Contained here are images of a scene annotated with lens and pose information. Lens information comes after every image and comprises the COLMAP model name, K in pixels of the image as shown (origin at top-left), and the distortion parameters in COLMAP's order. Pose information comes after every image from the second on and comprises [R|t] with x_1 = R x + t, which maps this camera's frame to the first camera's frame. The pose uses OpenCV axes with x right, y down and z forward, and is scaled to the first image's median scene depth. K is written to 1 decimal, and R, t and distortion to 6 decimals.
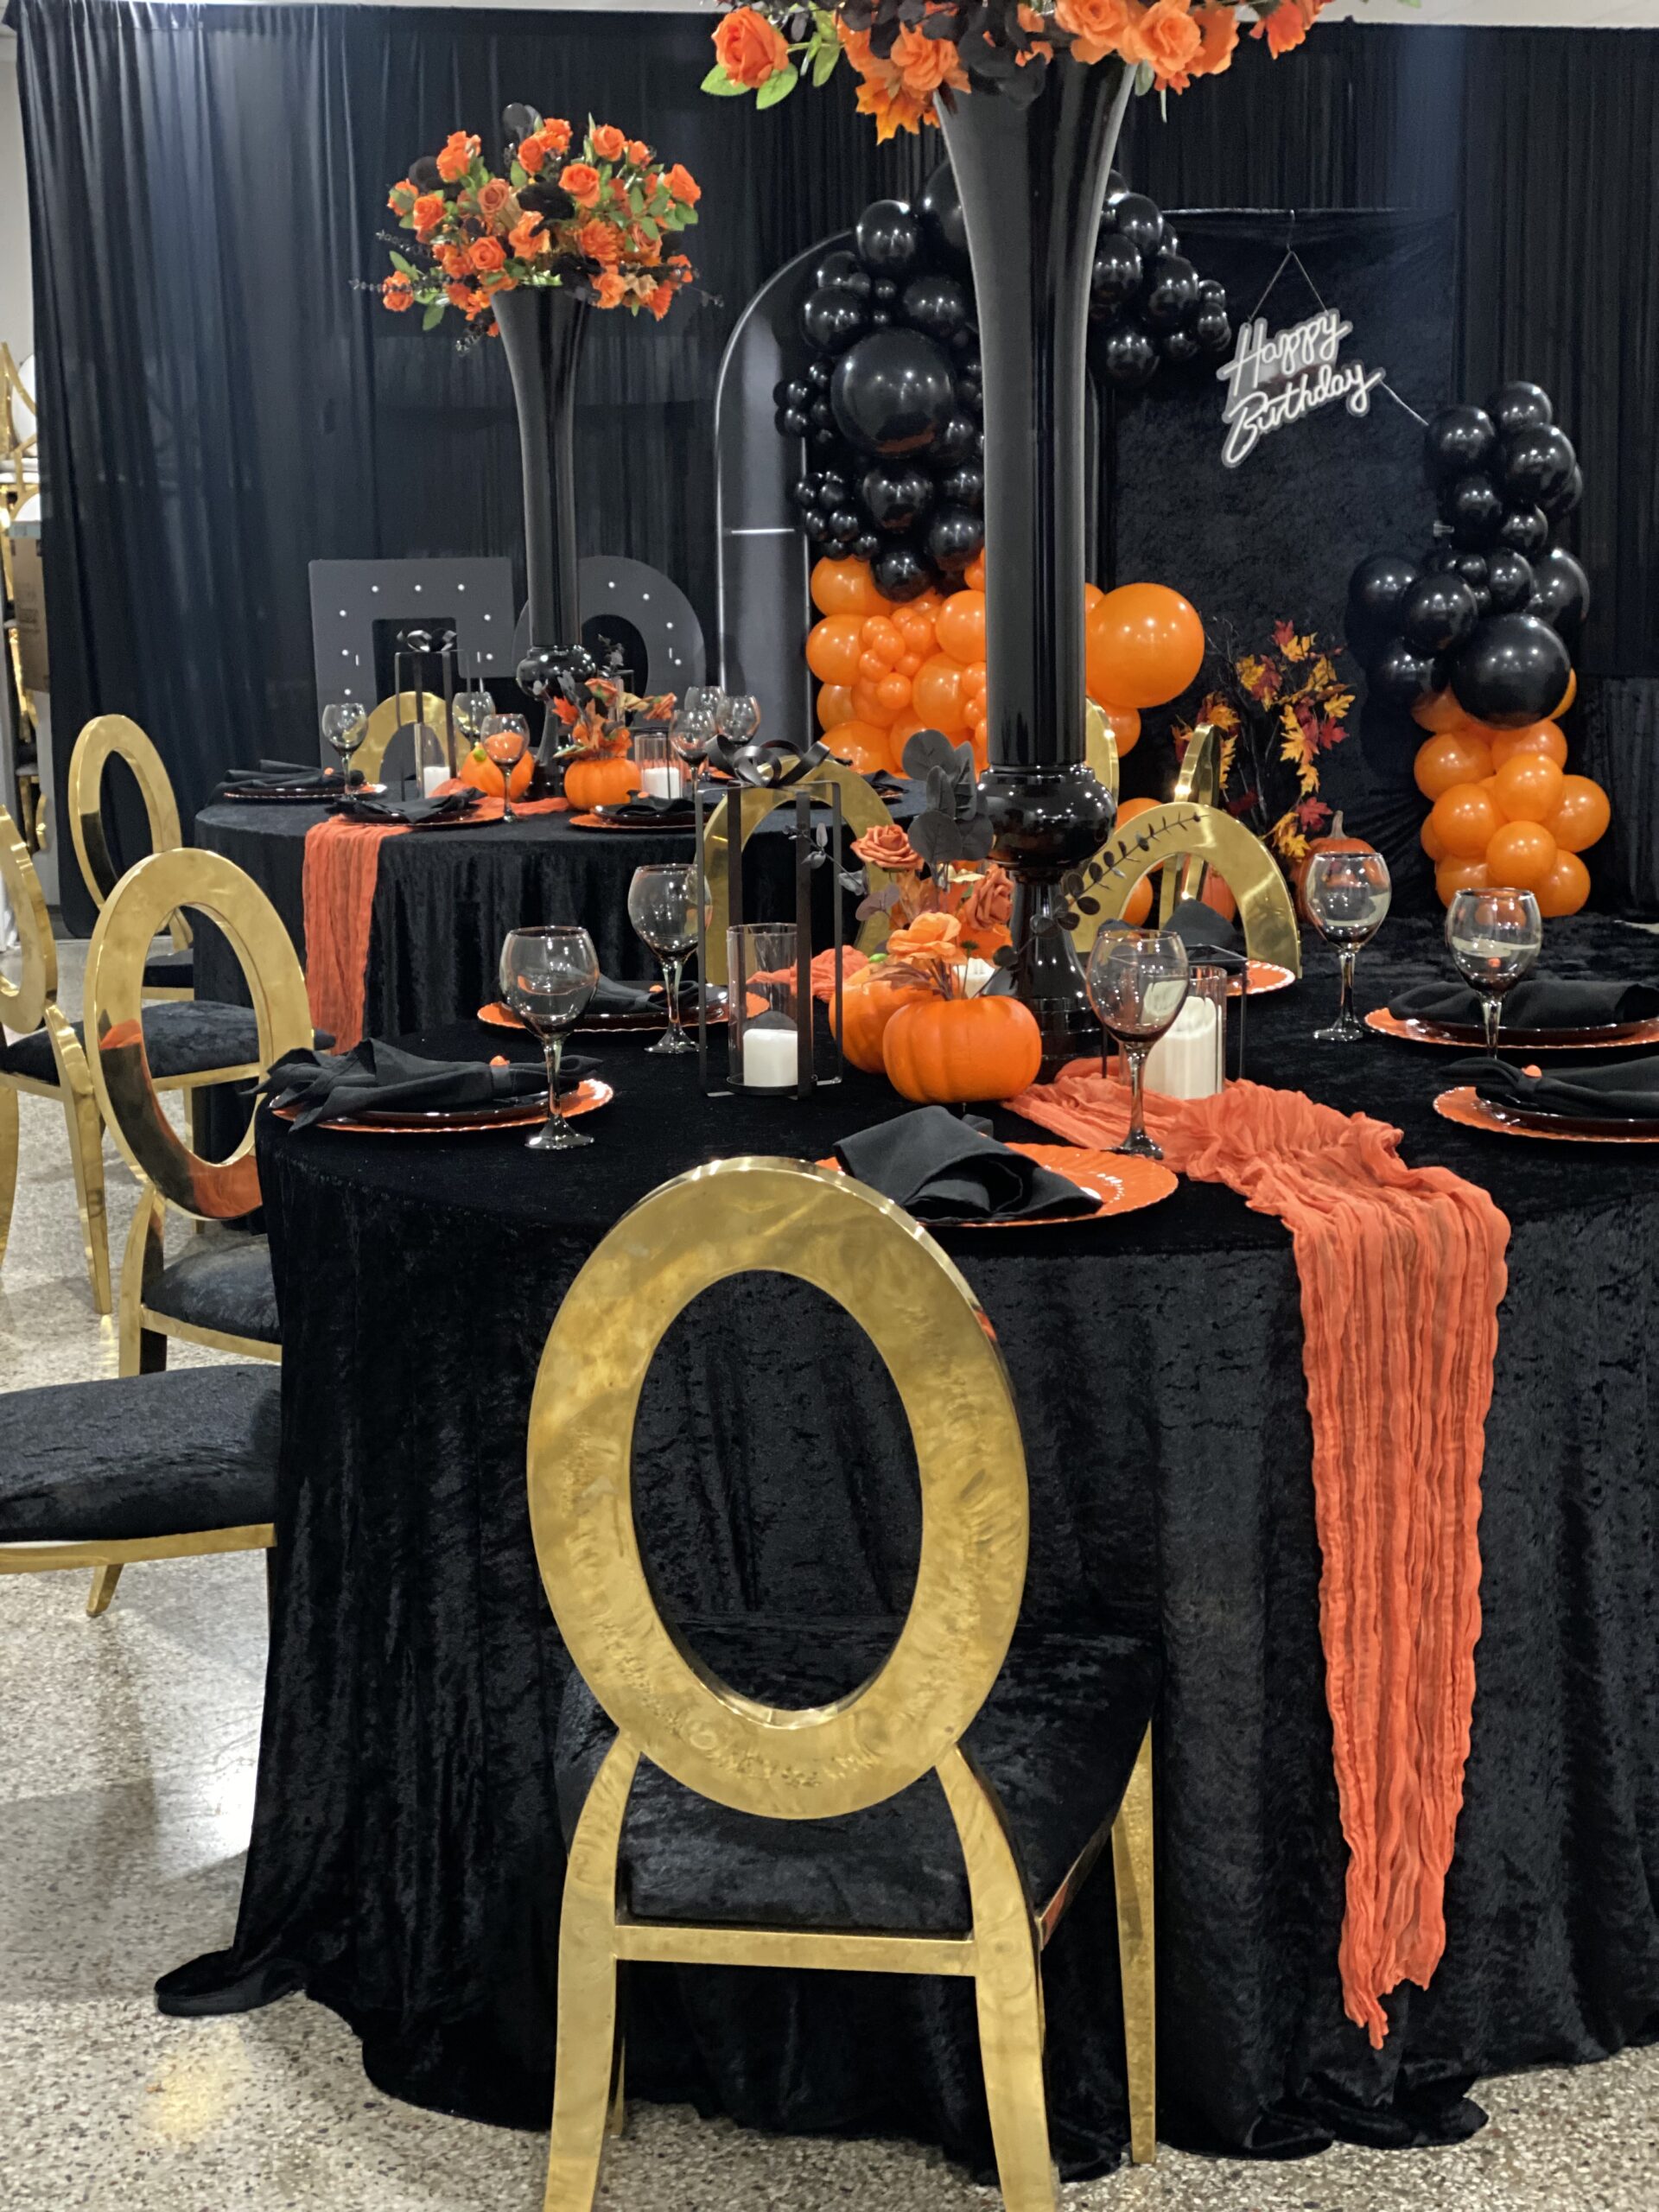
lens RADIAL K [[3328.4, 0, 829.5], [0, 3328.4, 1106.0], [0, 0, 1]] dist [0.147263, -0.199886]
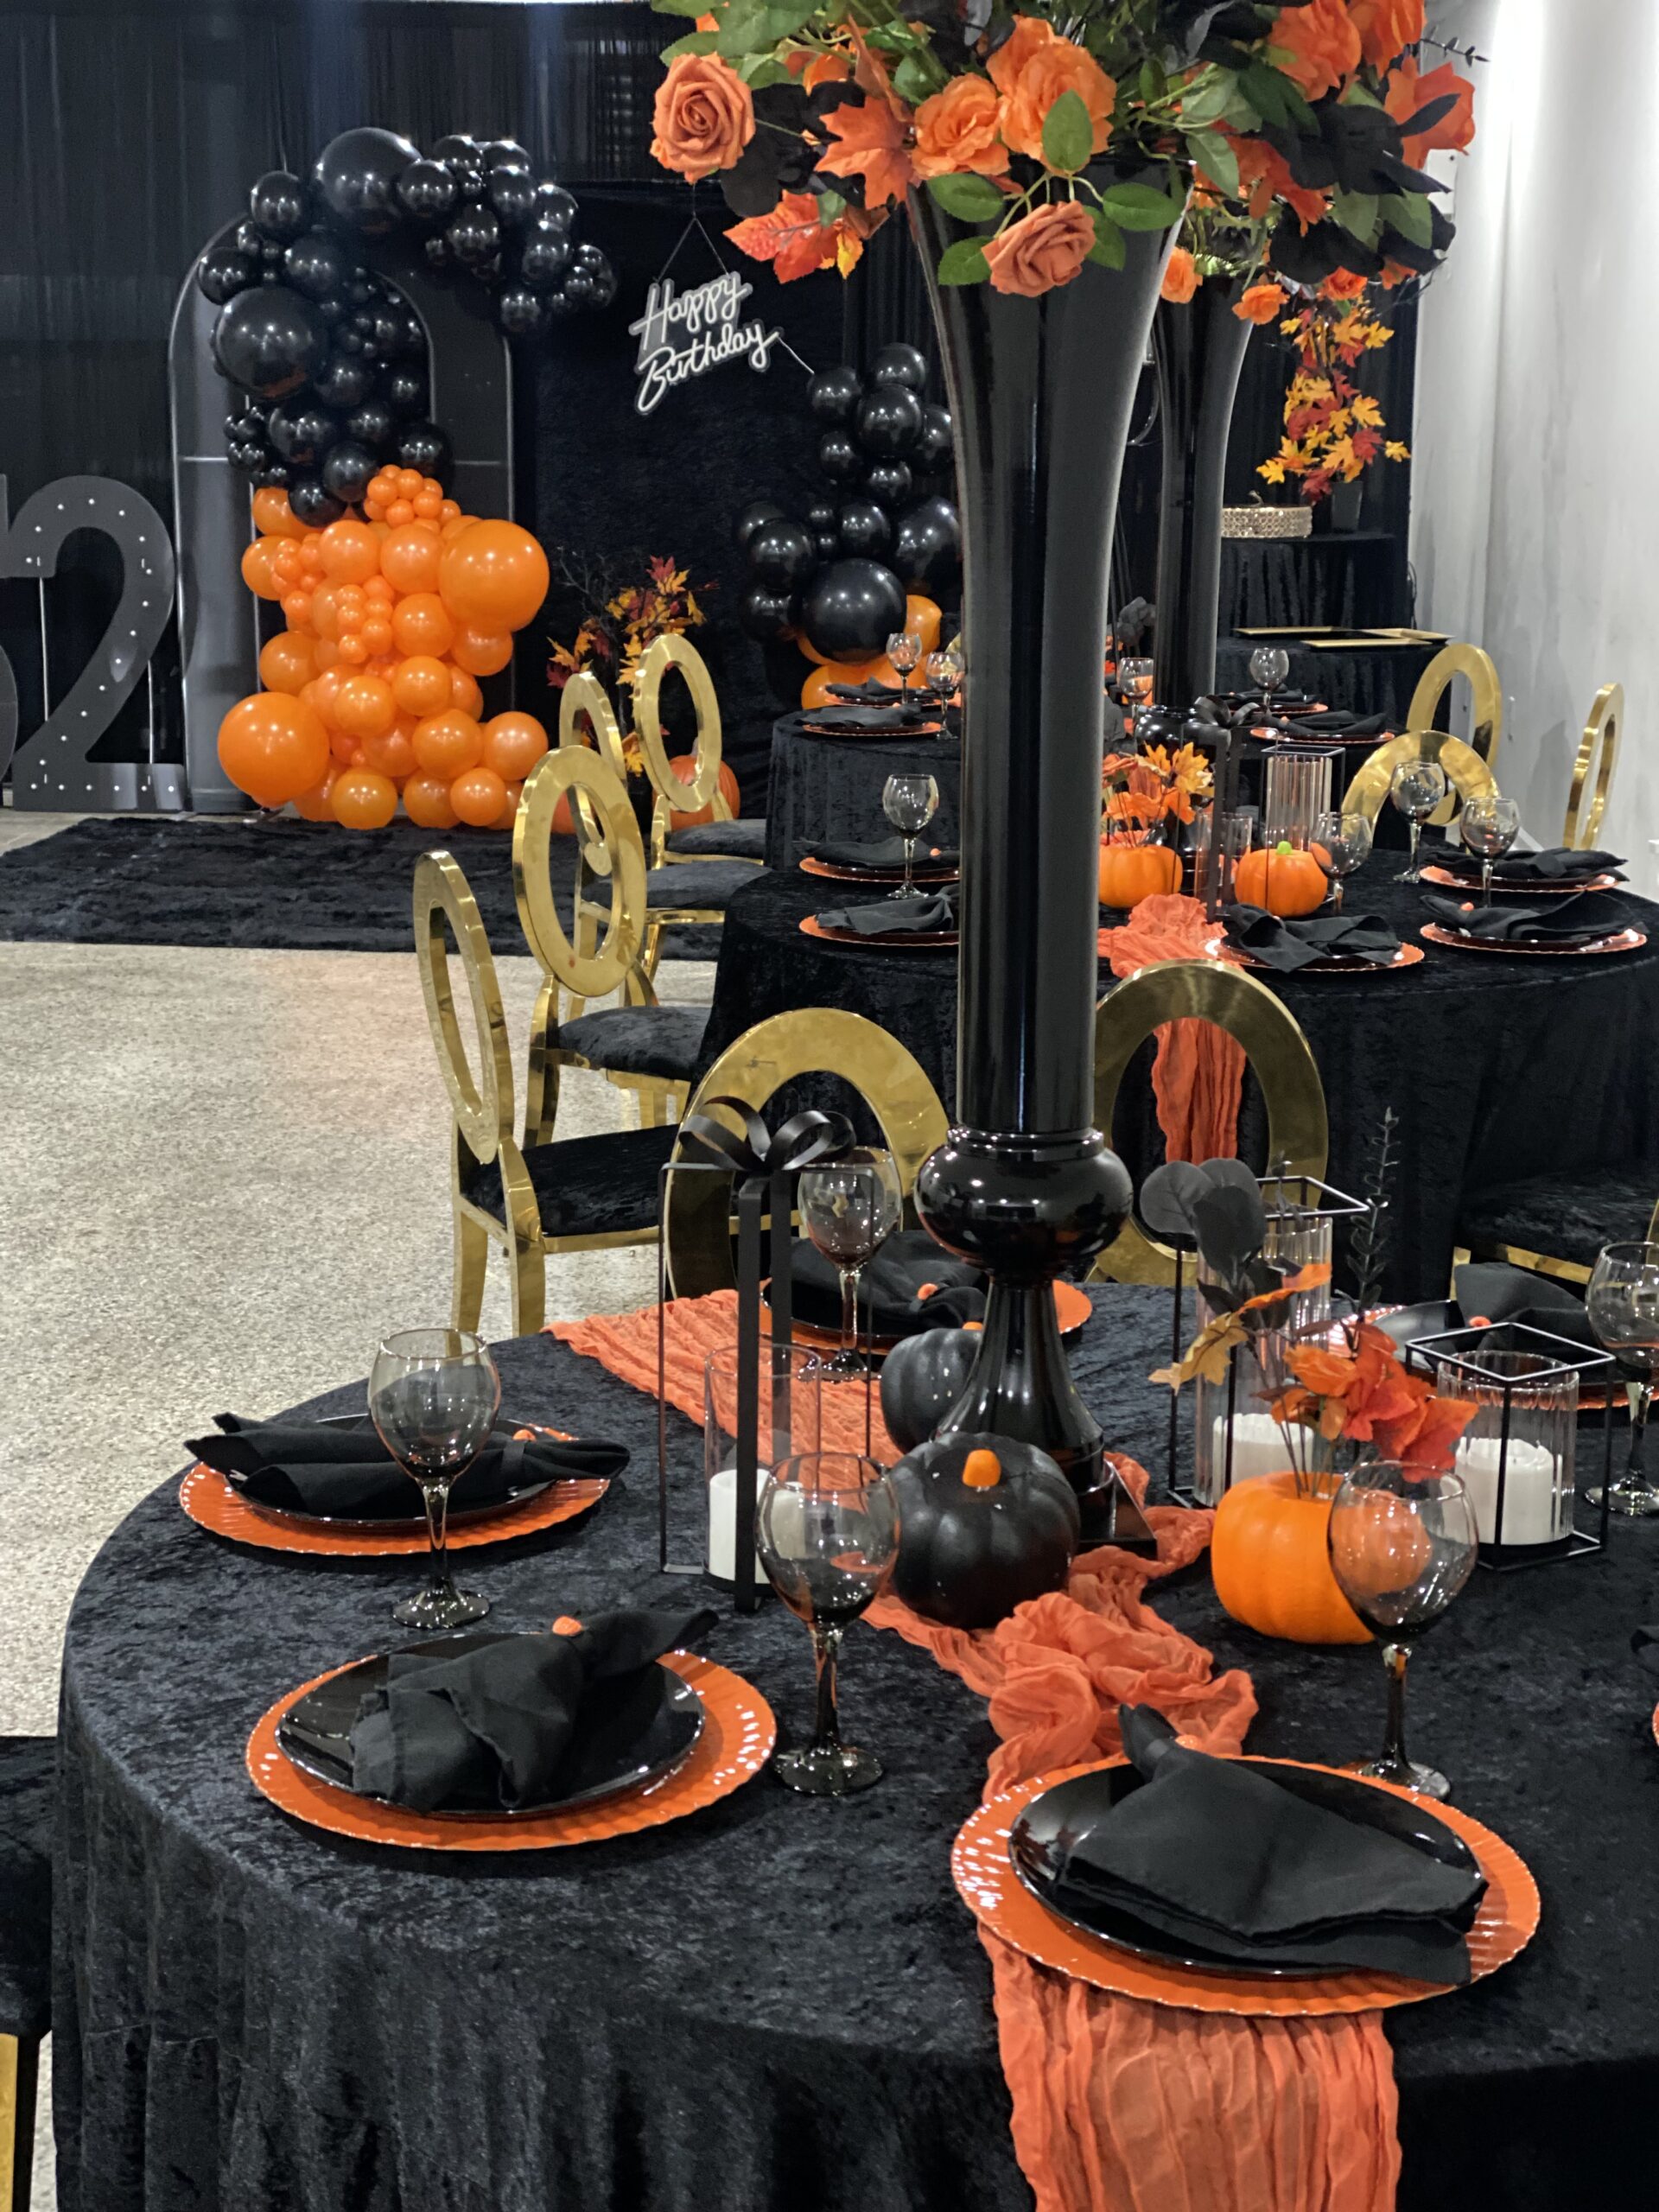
lens RADIAL K [[3328.4, 0, 829.5], [0, 3328.4, 1106.0], [0, 0, 1]] dist [0.147263, -0.199886]
pose [[0.963095, 0.077865, -0.257654, 0.499833], [-0.066906, 0.996453, 0.051042, -0.024984], [0.260715, -0.031920, 0.964888, -0.058406]]
